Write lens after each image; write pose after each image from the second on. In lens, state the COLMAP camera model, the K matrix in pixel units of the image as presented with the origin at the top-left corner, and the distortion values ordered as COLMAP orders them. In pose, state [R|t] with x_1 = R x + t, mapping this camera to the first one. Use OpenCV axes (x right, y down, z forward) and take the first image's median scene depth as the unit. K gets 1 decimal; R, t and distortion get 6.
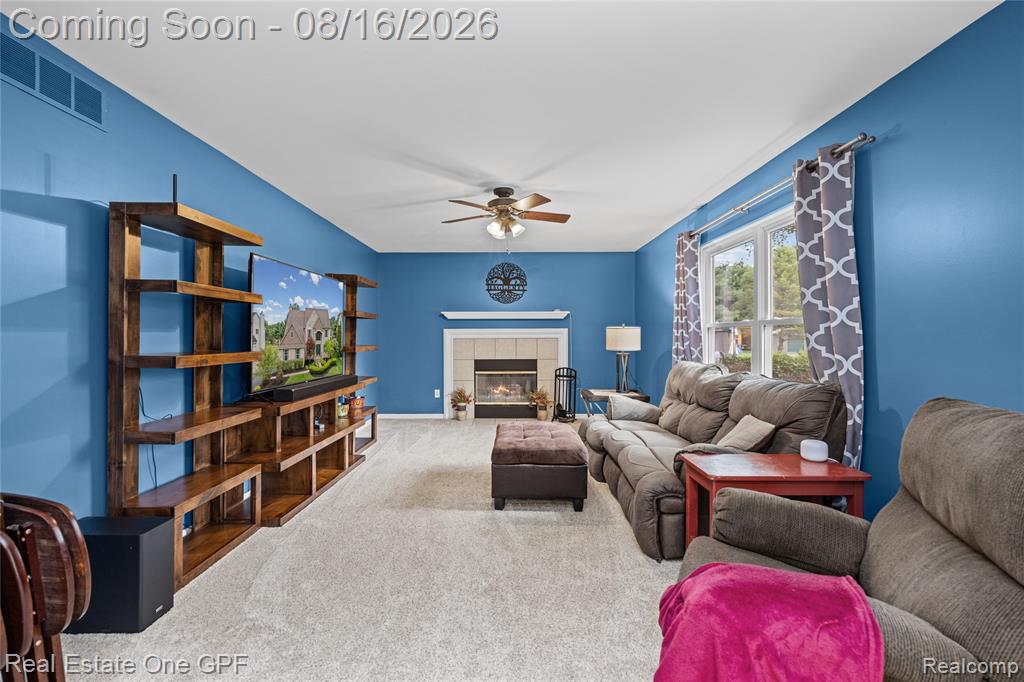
lens RADIAL K [[475.0, 0, 516.8], [0, 475.0, 336.7], [0, 0, 1]] dist [0.000268, -0.000401]
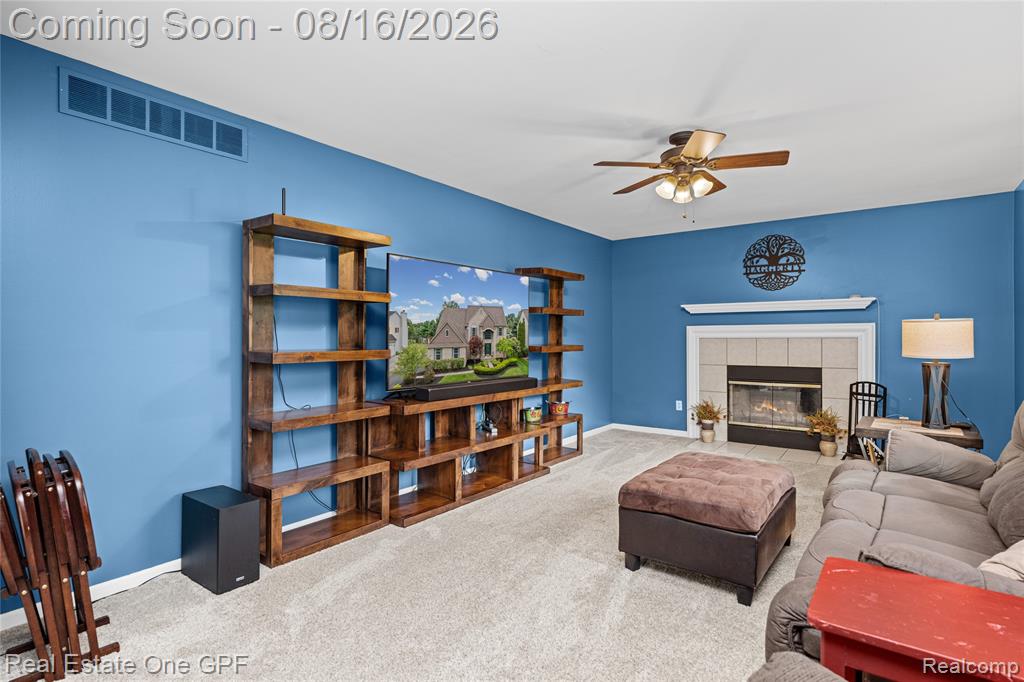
lens RADIAL K [[523.0, 0, 514.9], [0, 523.0, 334.4], [0, 0, 1]] dist [0.003252, -0.000586]
pose [[0.801464, -0.002140, -0.598040, 0.259798], [0.000217, 0.999995, -0.003288, 0.001525], [0.598043, 0.002505, 0.801460, 0.204787]]
